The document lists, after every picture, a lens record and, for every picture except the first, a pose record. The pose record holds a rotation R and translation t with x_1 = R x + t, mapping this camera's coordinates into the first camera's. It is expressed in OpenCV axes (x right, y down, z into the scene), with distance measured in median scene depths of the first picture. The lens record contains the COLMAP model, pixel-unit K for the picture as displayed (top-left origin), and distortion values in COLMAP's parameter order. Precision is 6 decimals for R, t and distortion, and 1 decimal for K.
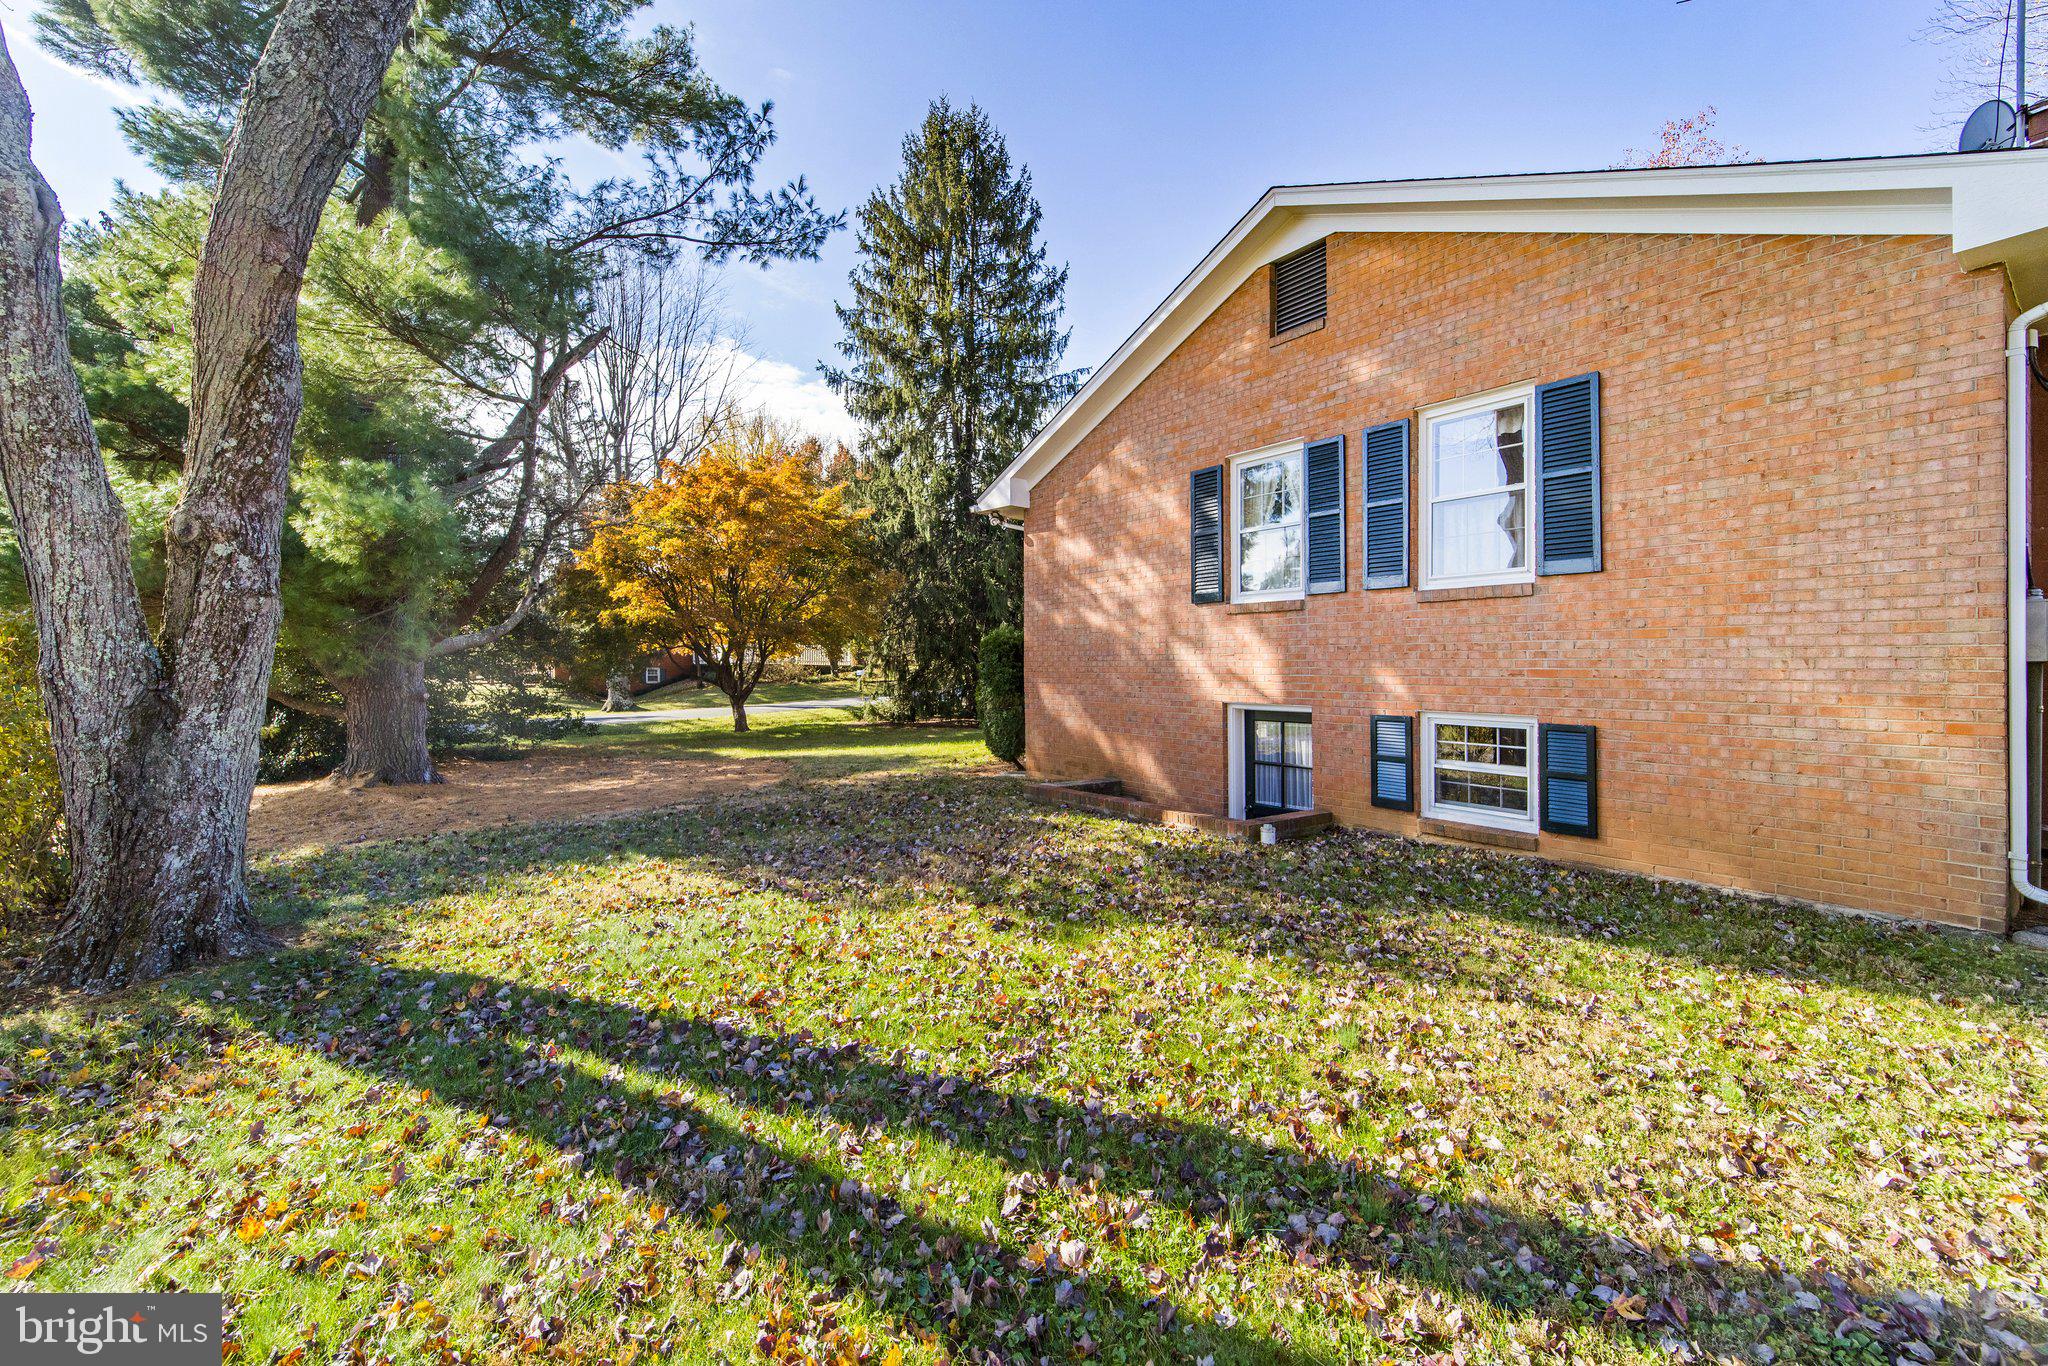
lens RADIAL K [[815.3, 0, 1024.0], [0, 815.3, 683.0], [0, 0, 1]] dist [0.000368, 0.000015]
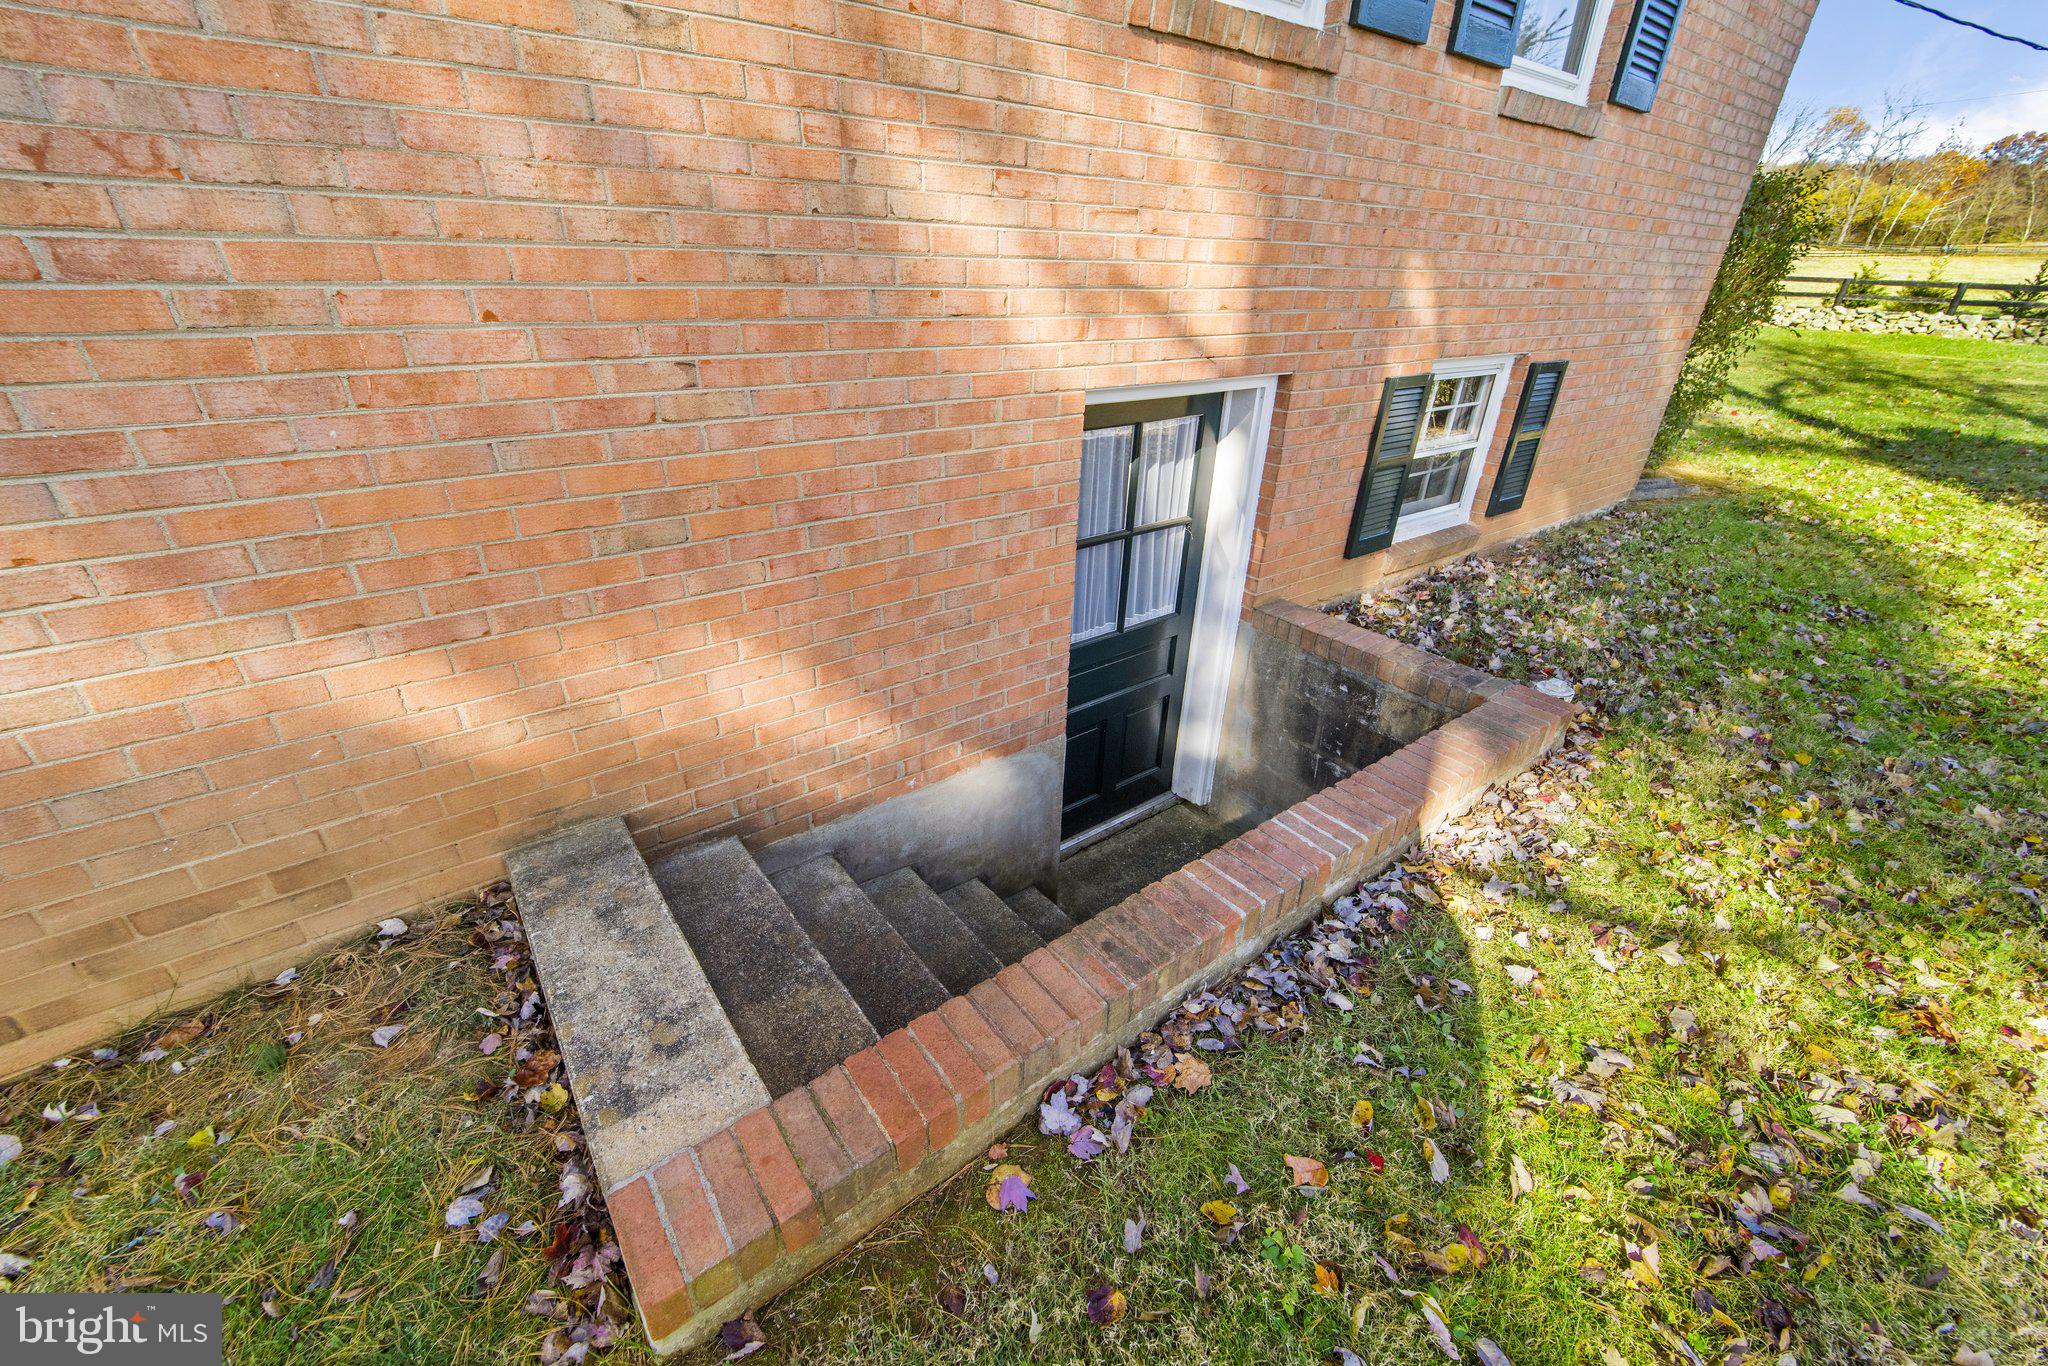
lens RADIAL K [[815.3, 0, 1024.0], [0, 815.3, 683.0], [0, 0, 1]] dist [0.000368, 0.000015]
pose [[0.002745, -0.476328, 0.879264, -0.069197], [-0.018610, 0.879090, 0.476292, -0.023525], [-0.999823, -0.017671, -0.006451, 1.045516]]
